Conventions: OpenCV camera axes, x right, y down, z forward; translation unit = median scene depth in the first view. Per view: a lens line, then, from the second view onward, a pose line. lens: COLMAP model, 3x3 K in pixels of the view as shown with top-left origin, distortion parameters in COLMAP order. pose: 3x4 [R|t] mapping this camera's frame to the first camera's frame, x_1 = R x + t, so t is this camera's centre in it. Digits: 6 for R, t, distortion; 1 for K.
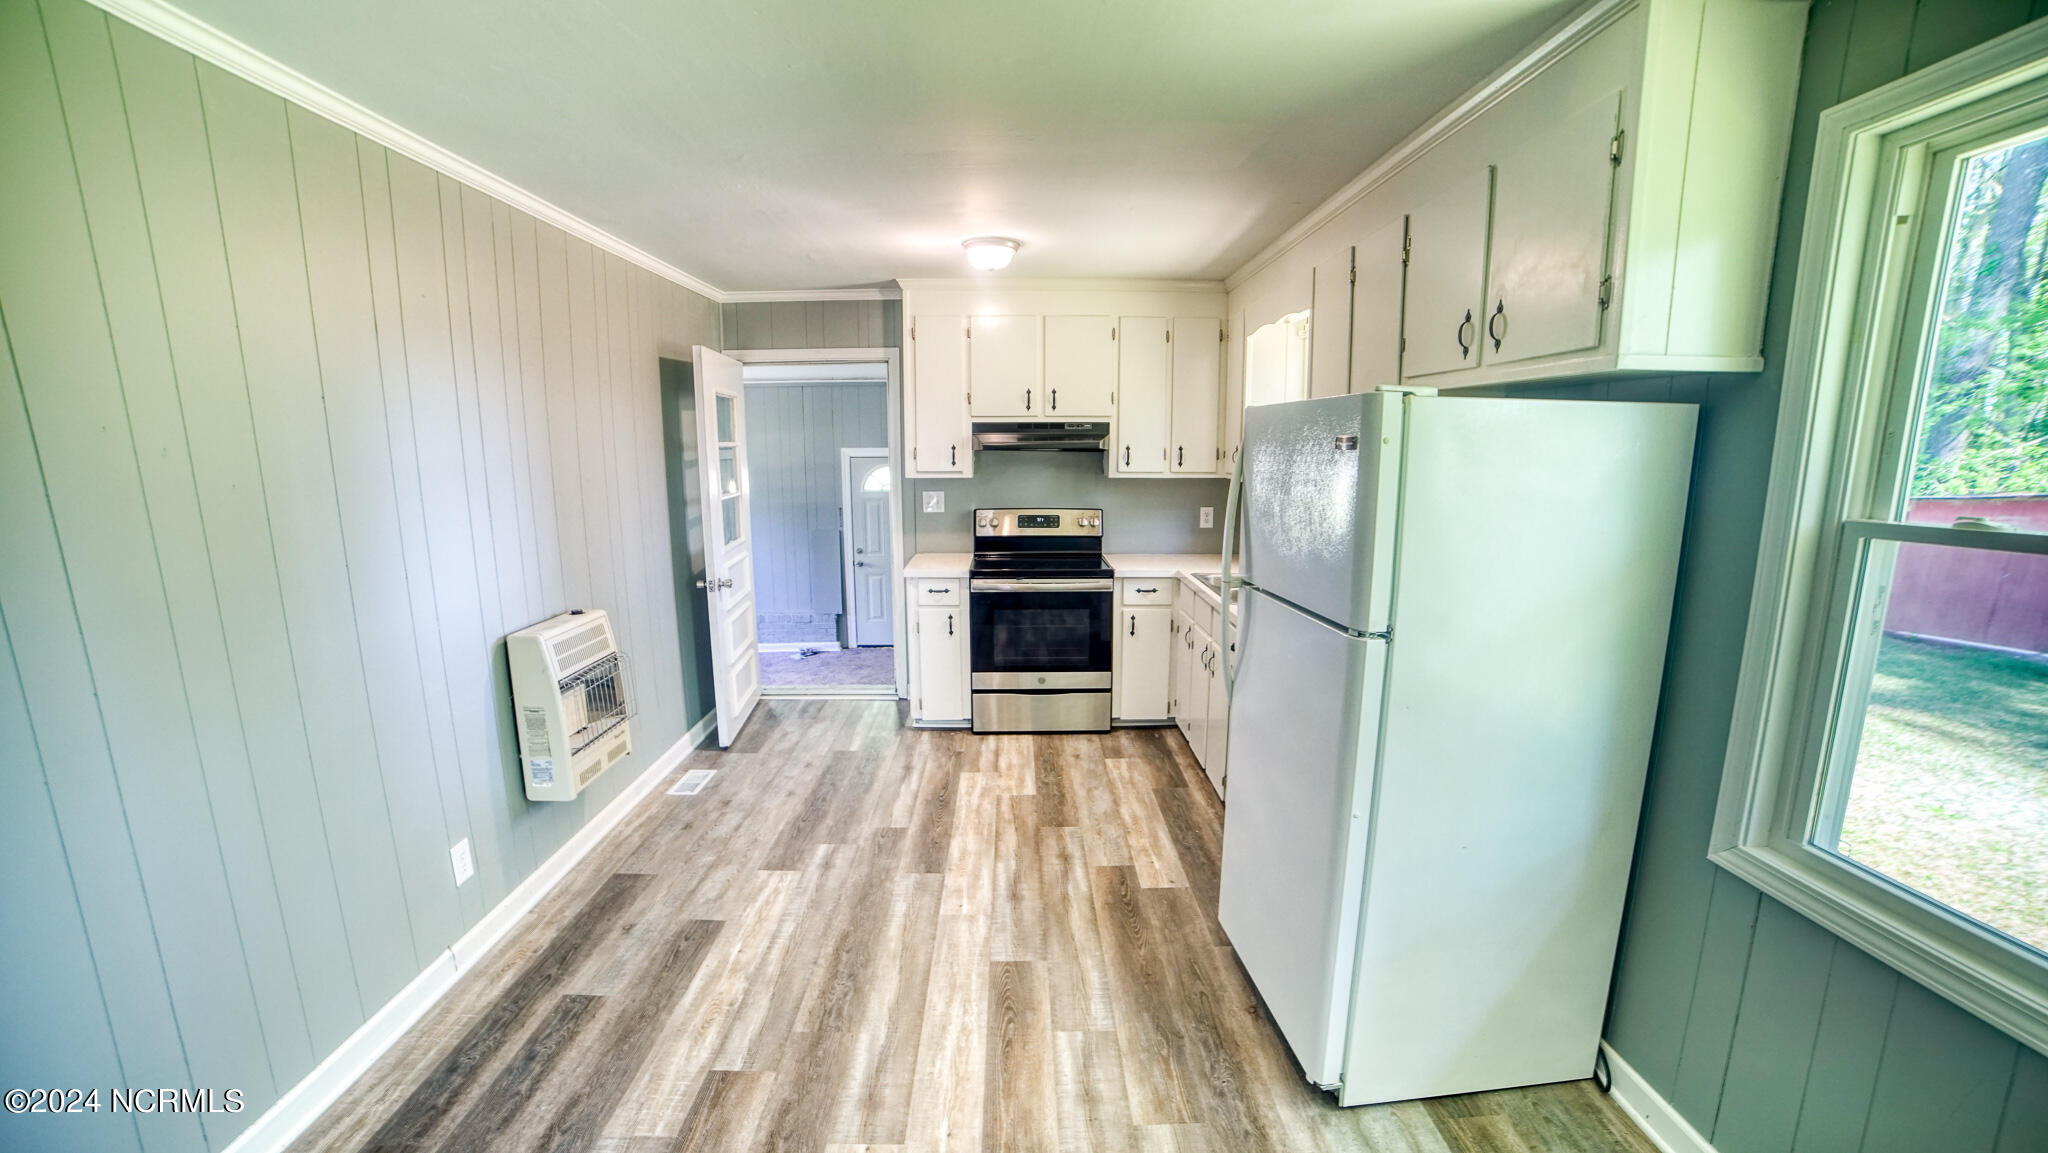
lens RADIAL K [[794.7, 0, 1020.9], [0, 794.7, 578.9], [0, 0, 1]] dist [-0.000216, 0.000008]
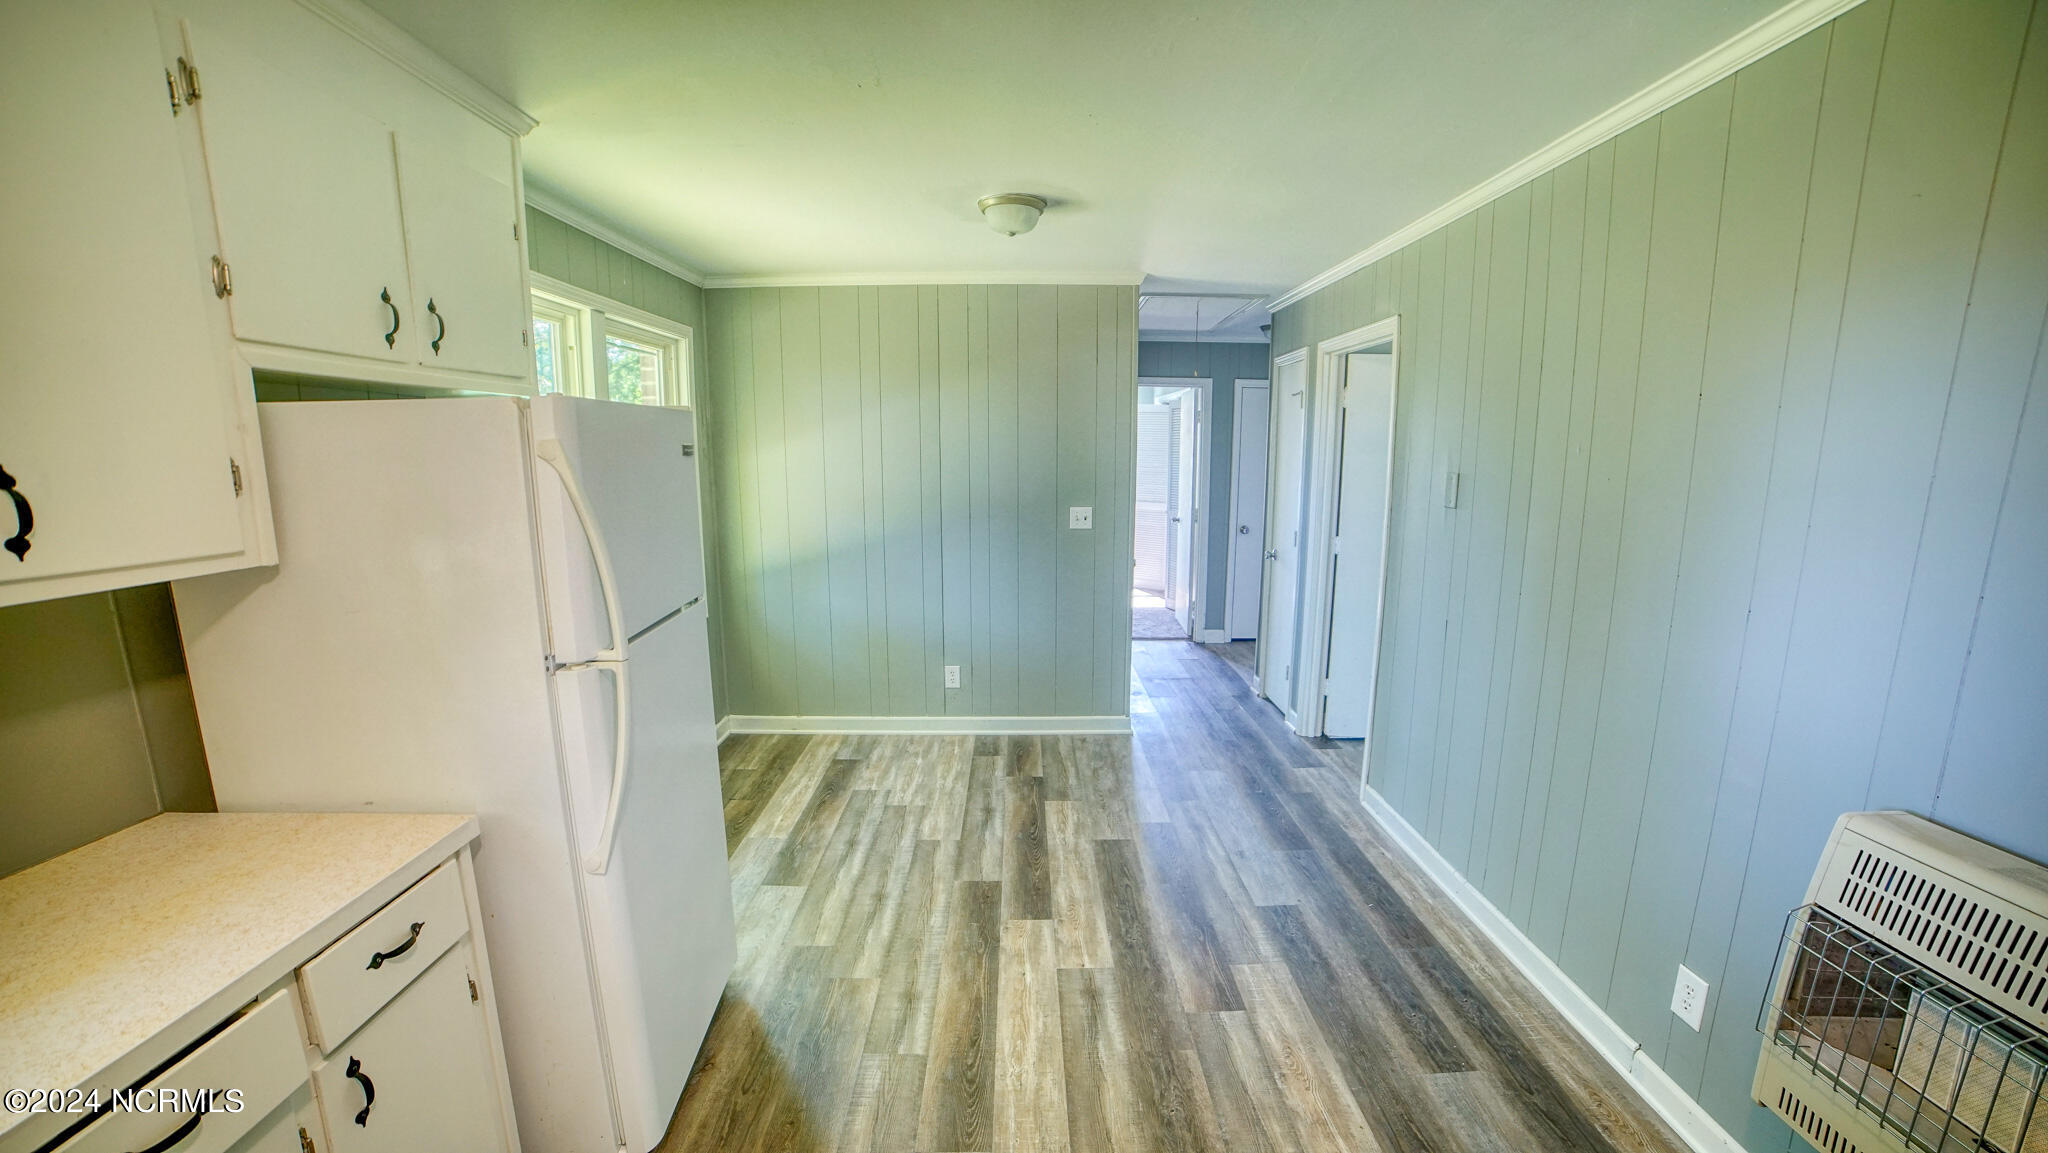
lens RADIAL K [[794.7, 0, 1020.2], [0, 794.7, 583.5], [0, 0, 1]] dist [-0.000216, 0.000008]
pose [[-0.999891, 0.011507, 0.009278, -0.090224], [0.014014, 0.937577, 0.347495, -0.310498], [-0.004700, 0.347587, -0.937636, 1.740269]]
